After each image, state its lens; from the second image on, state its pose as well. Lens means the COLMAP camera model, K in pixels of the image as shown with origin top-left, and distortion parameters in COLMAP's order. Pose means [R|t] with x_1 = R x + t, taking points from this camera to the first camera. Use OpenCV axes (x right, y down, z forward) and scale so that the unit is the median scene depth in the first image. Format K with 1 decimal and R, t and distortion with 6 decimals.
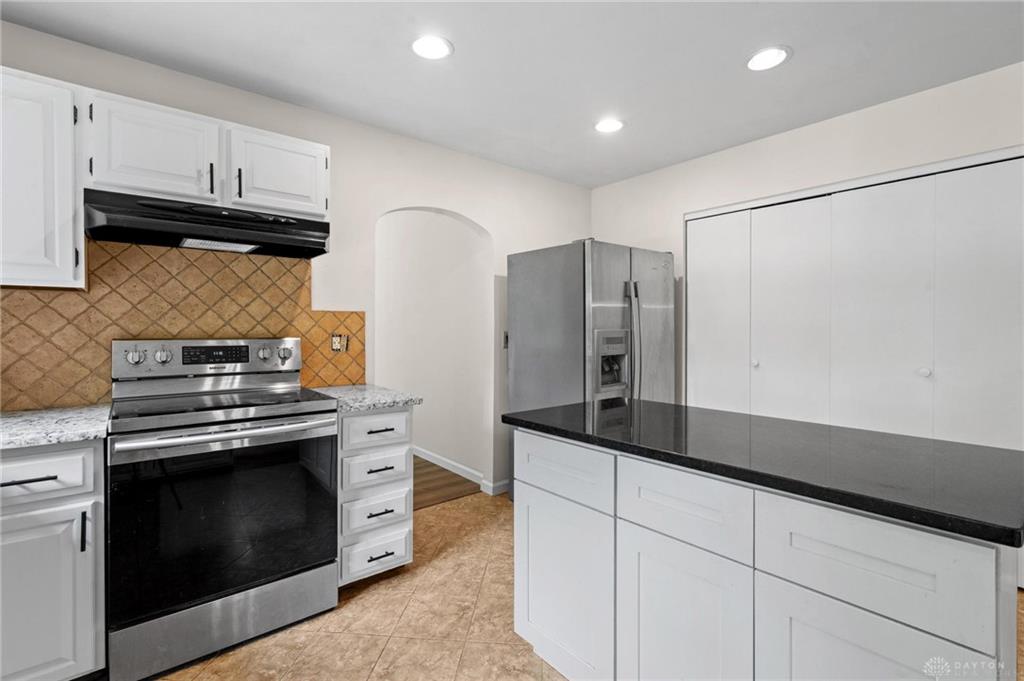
lens RADIAL K [[464.7, 0, 511.1], [0, 464.7, 335.4], [0, 0, 1]] dist [-0.002568, 0.000552]
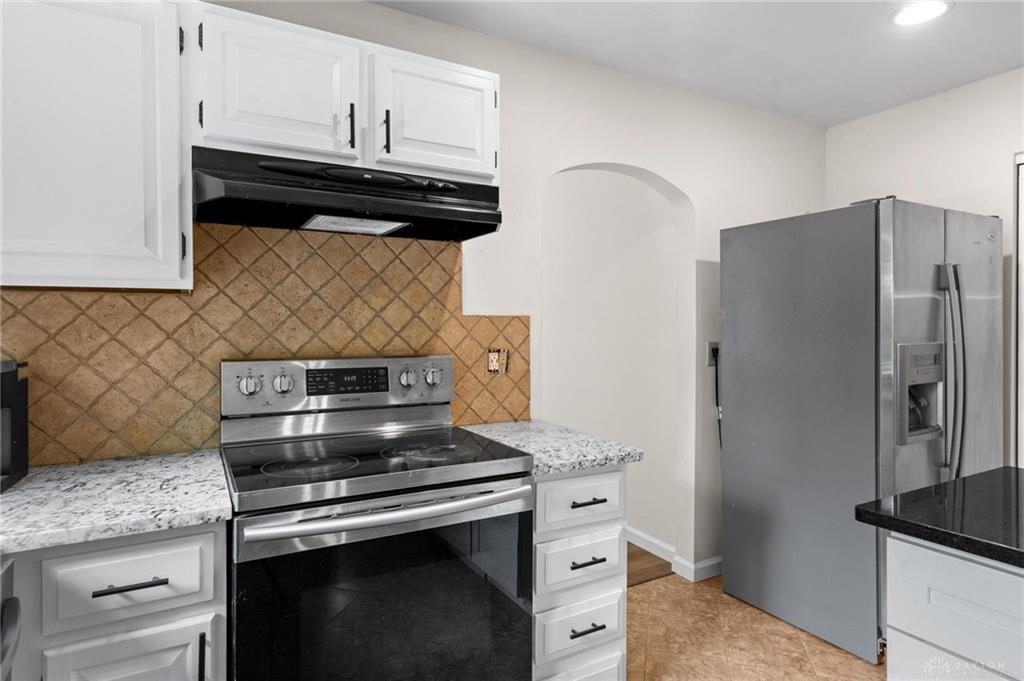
lens RADIAL K [[569.7, 0, 511.5], [0, 569.7, 335.8], [0, 0, 1]] dist [0.002604, 0.003275]
pose [[0.984452, 0.001307, -0.175647, -0.242484], [-0.001149, 0.999999, 0.000996, -0.027862], [0.175648, -0.000778, 0.984453, 0.196208]]
